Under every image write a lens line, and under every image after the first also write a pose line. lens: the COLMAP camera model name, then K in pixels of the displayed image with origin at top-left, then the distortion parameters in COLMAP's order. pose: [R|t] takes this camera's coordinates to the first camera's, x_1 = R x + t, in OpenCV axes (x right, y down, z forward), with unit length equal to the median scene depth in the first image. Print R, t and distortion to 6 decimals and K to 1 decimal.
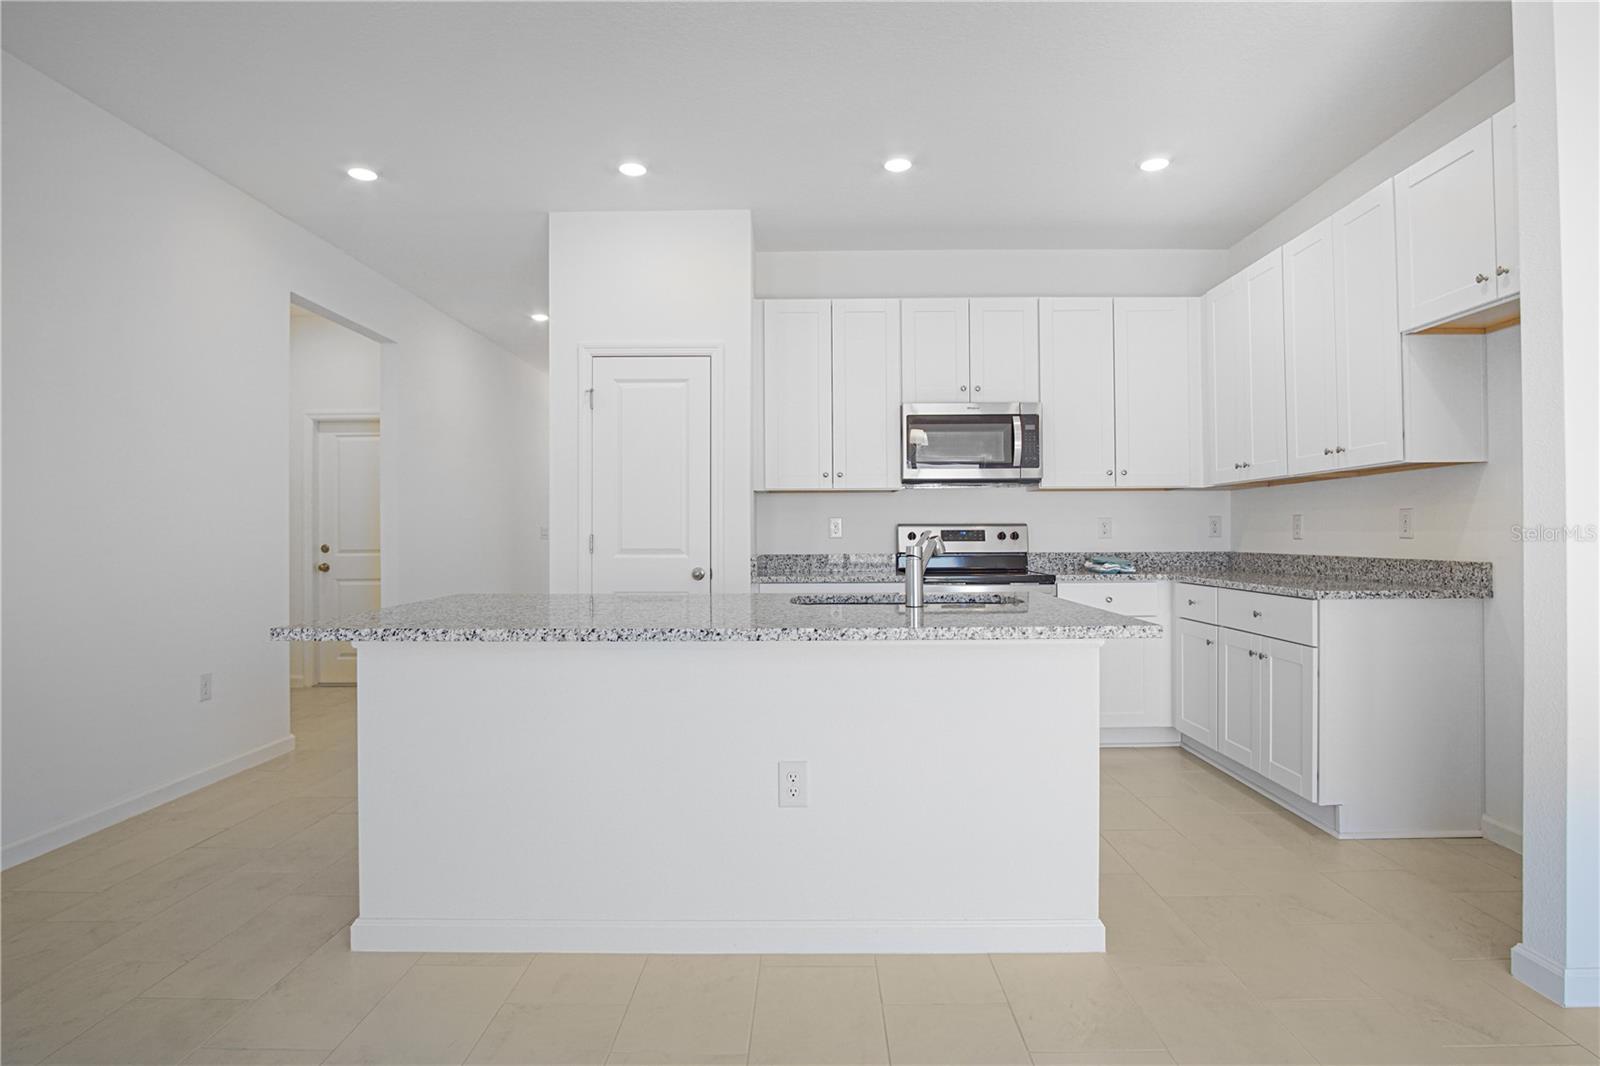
lens RADIAL K [[861.2, 0, 821.1], [0, 861.2, 528.4], [0, 0, 1]] dist [-0.022638, 0.001131]
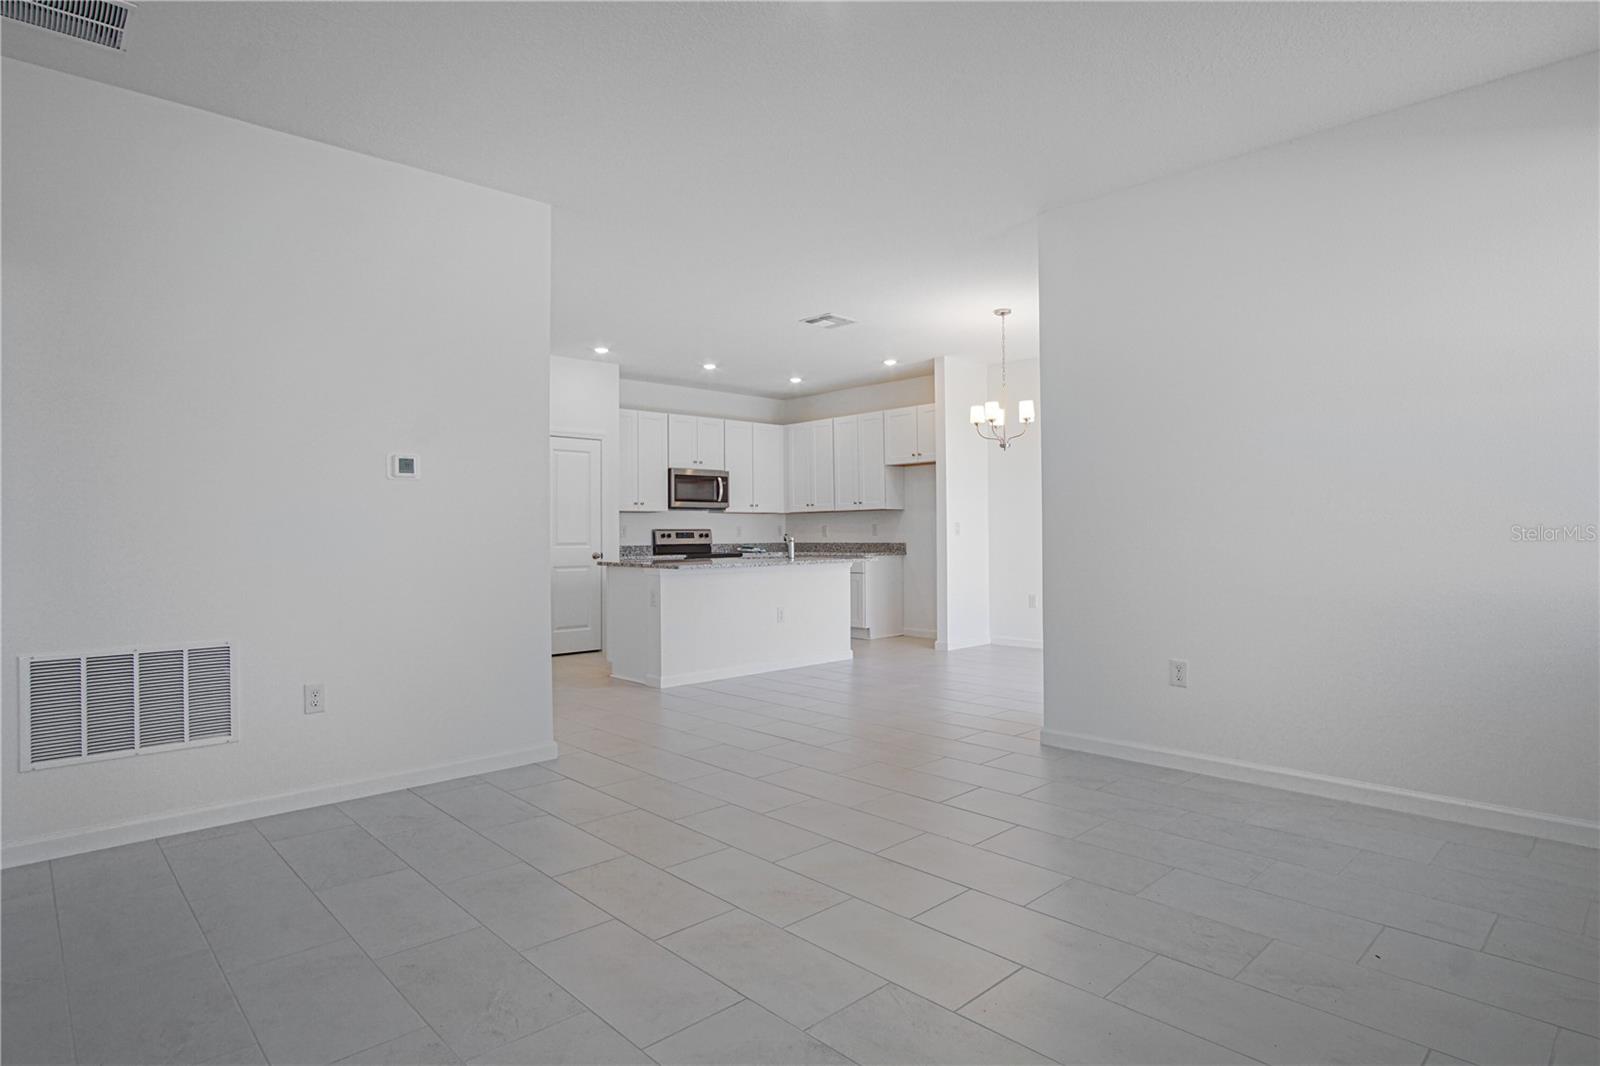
lens RADIAL K [[861.2, 0, 812.1], [0, 861.2, 534.6], [0, 0, 1]] dist [-0.022638, 0.001131]
pose [[0.721324, -0.002382, 0.692594, -1.108835], [0.000641, 0.999996, 0.002772, 0.001446], [-0.692598, -0.001556, 0.721322, -0.689246]]
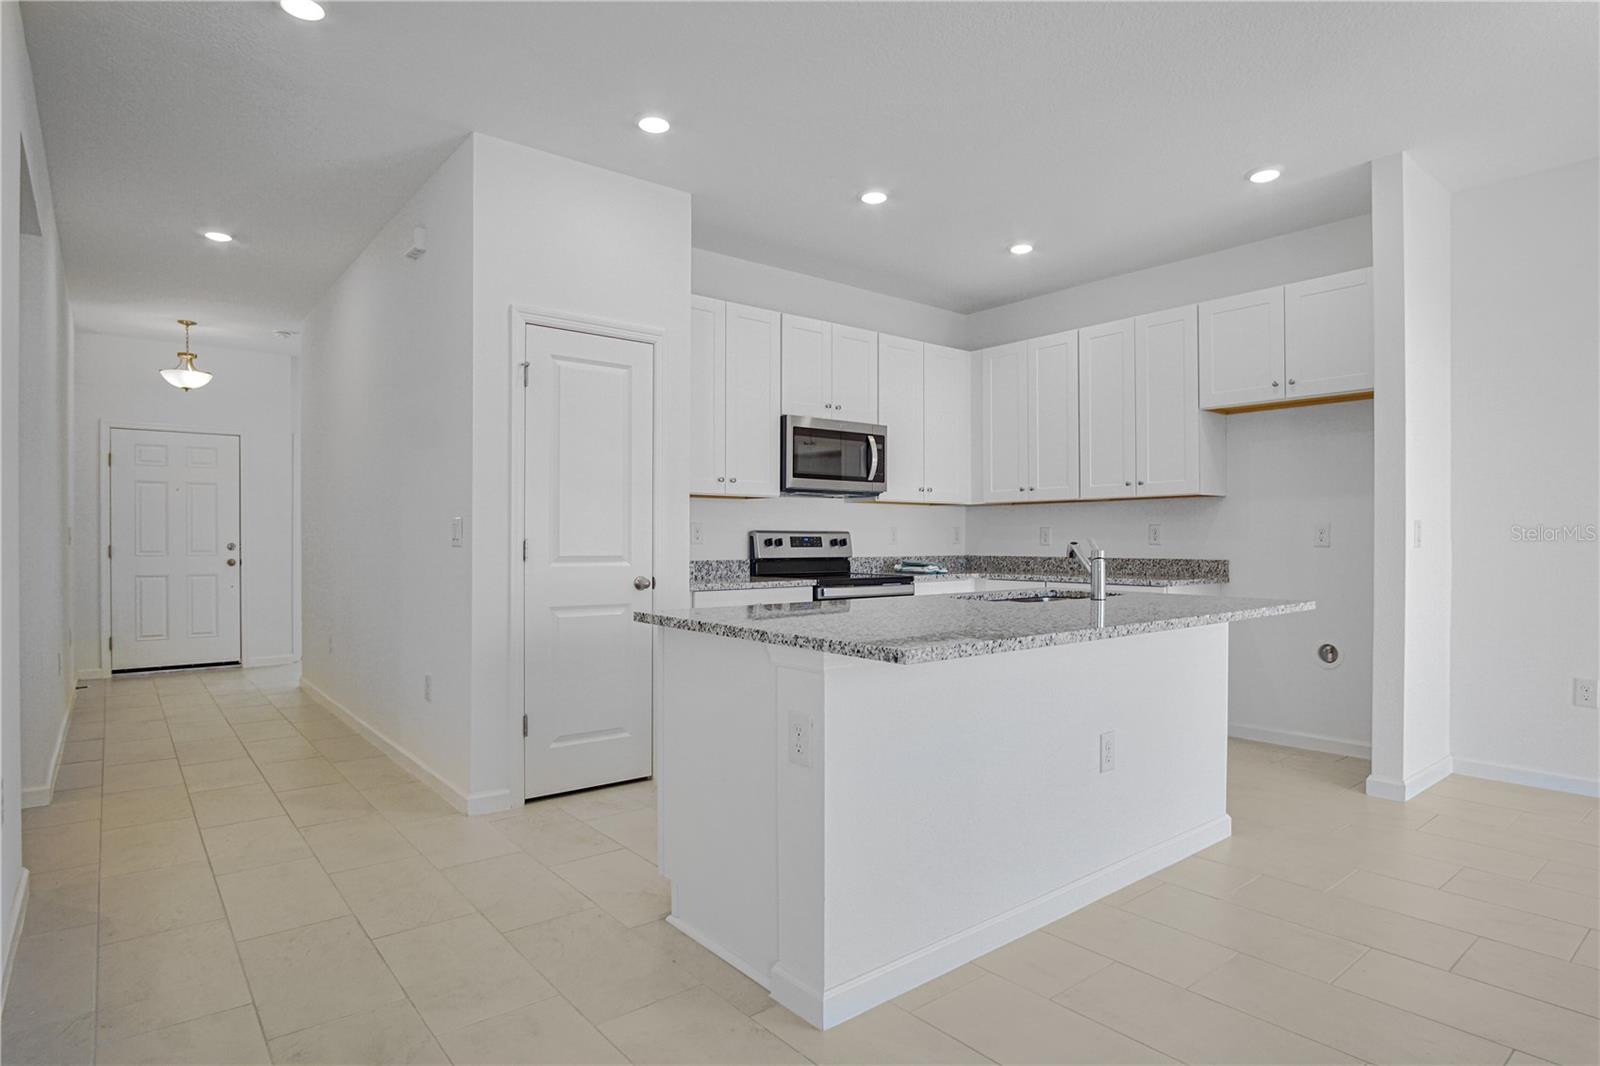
lens RADIAL K [[861.2, 0, 815.4], [0, 861.2, 547.7], [0, 0, 1]] dist [-0.022638, 0.001131]
pose [[0.766676, -0.001116, 0.642033, -0.583931], [-0.007798, 0.999909, 0.011050, 0.003775], [-0.641986, -0.013478, 0.766598, 0.190662]]
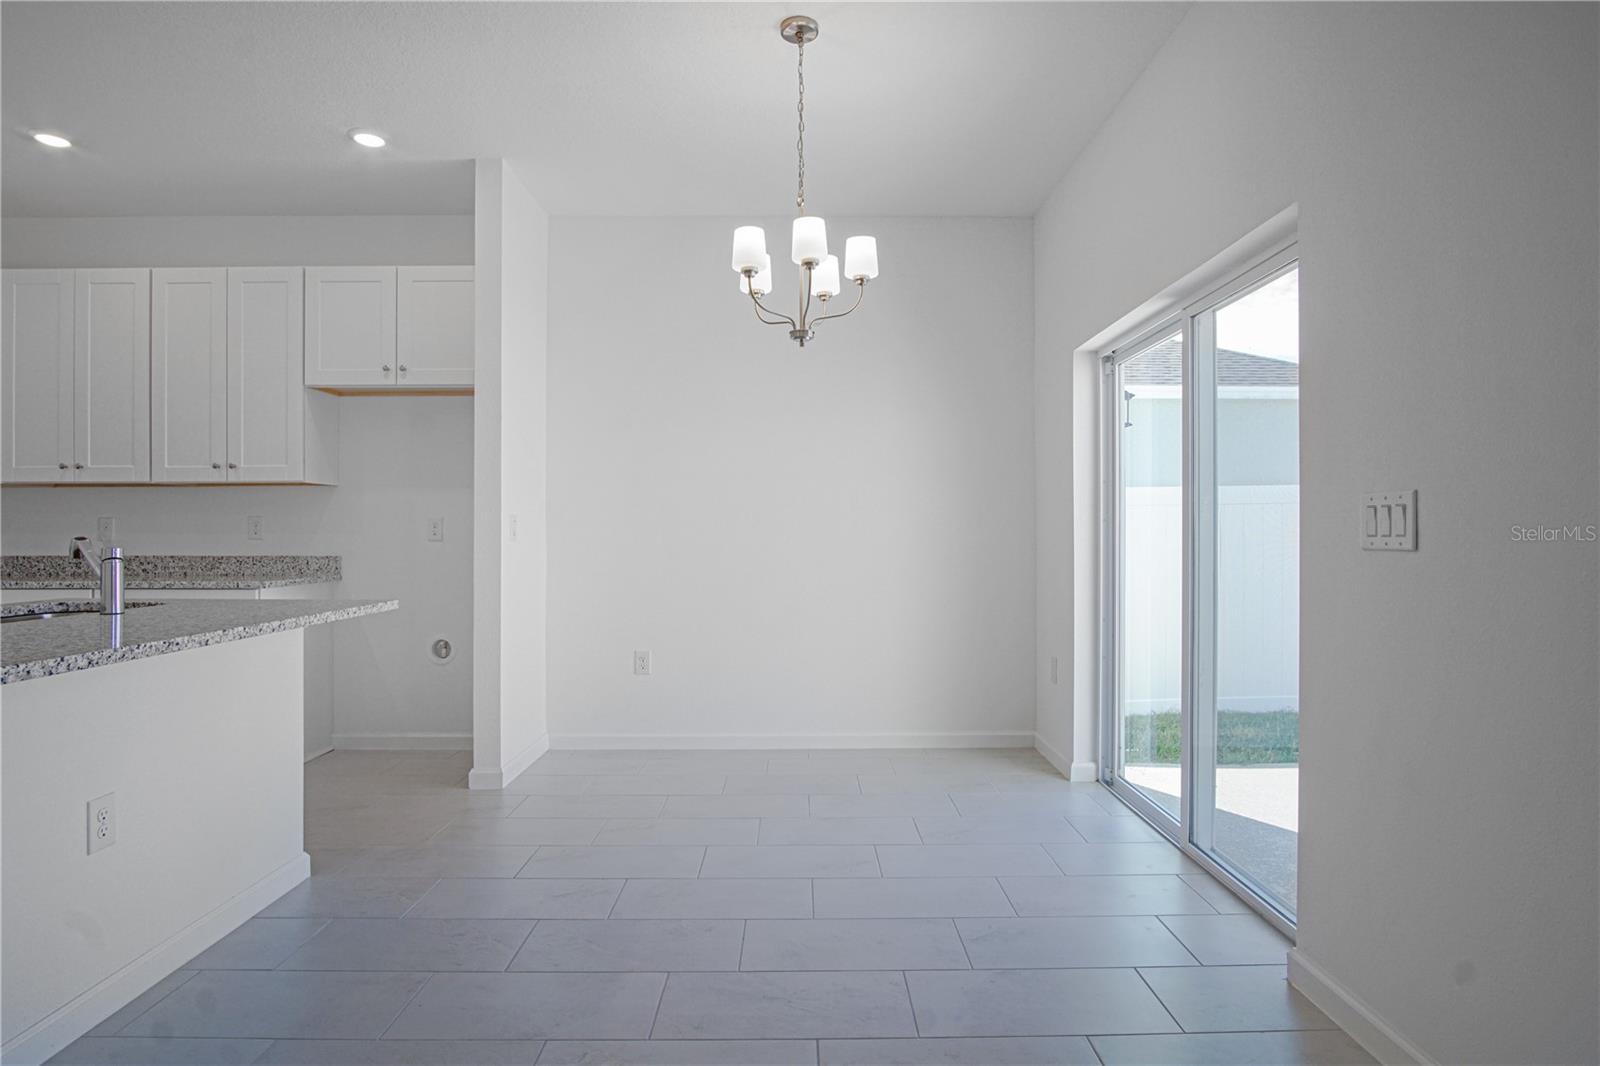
lens RADIAL K [[861.2, 0, 803.1], [0, 861.2, 529.9], [0, 0, 1]] dist [-0.022638, 0.001131]
pose [[-0.011756, 0.010228, 0.999879, -0.475743], [-0.007426, 0.999919, -0.010316, 0.003412], [-0.999903, -0.007547, -0.011679, 0.164074]]
